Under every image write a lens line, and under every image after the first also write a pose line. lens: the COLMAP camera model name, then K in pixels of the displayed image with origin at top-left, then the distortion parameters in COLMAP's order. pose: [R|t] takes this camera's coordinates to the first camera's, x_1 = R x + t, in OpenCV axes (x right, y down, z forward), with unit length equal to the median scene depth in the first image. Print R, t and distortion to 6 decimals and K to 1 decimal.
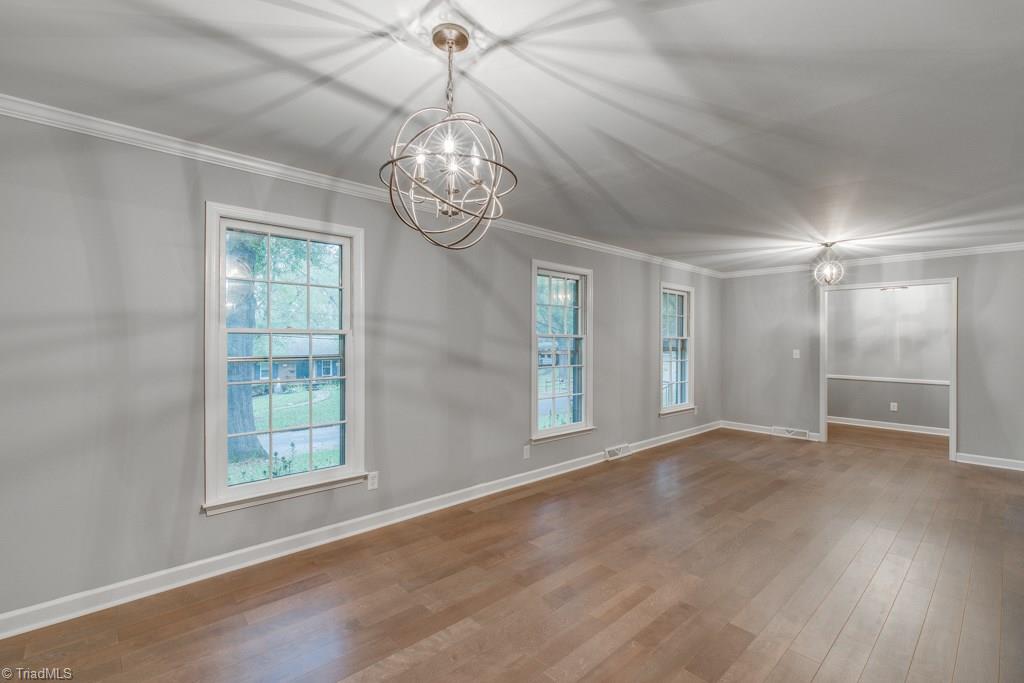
lens RADIAL K [[459.0, 0, 516.6], [0, 459.0, 340.6], [0, 0, 1]] dist [0.000890, -0.000003]
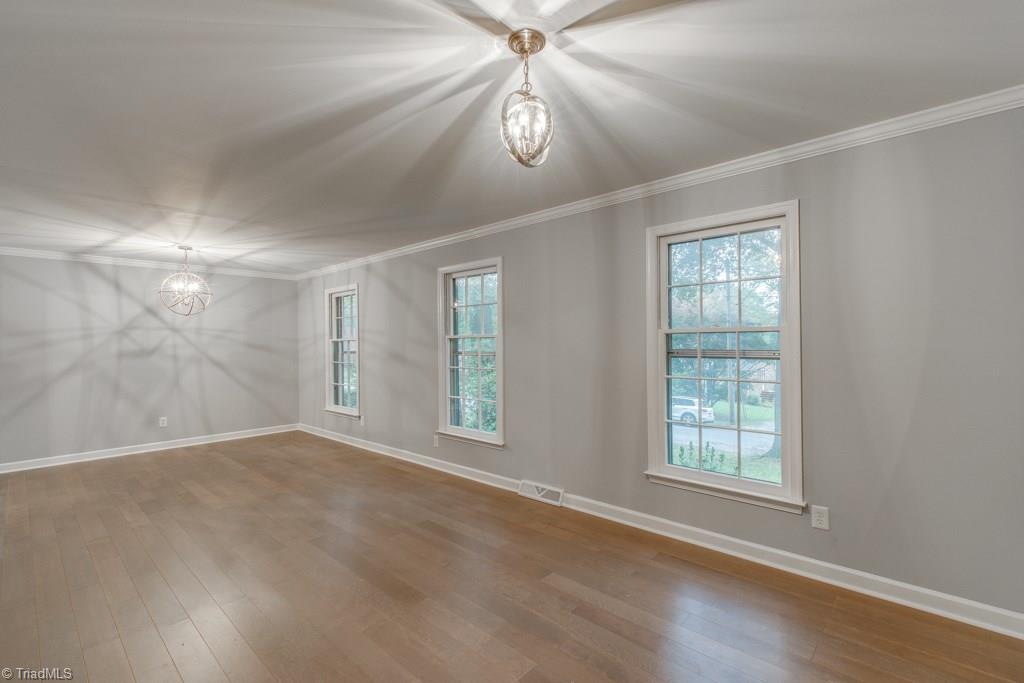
lens RADIAL K [[475.7, 0, 512.0], [0, 475.7, 341.5], [0, 0, 1]] dist [0.009358, -0.000033]
pose [[0.073268, -0.004008, -0.997304, 1.079885], [0.014607, 0.999889, -0.002945, 0.004331], [0.997205, -0.014352, 0.073318, 0.995965]]
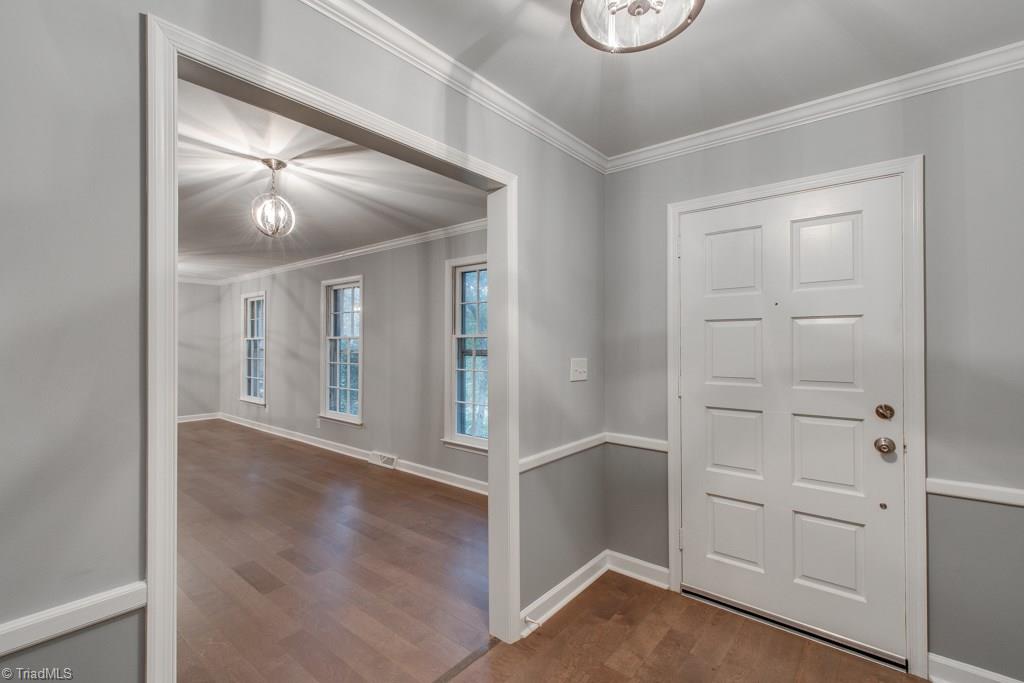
lens RADIAL K [[475.7, 0, 512.0], [0, 475.7, 341.5], [0, 0, 1]] dist [0.009358, -0.000033]
pose [[0.129956, -0.006206, -0.991500, 1.354321], [-0.000403, 0.999980, -0.006312, 0.007025], [0.991520, 0.001220, 0.129951, 1.251049]]
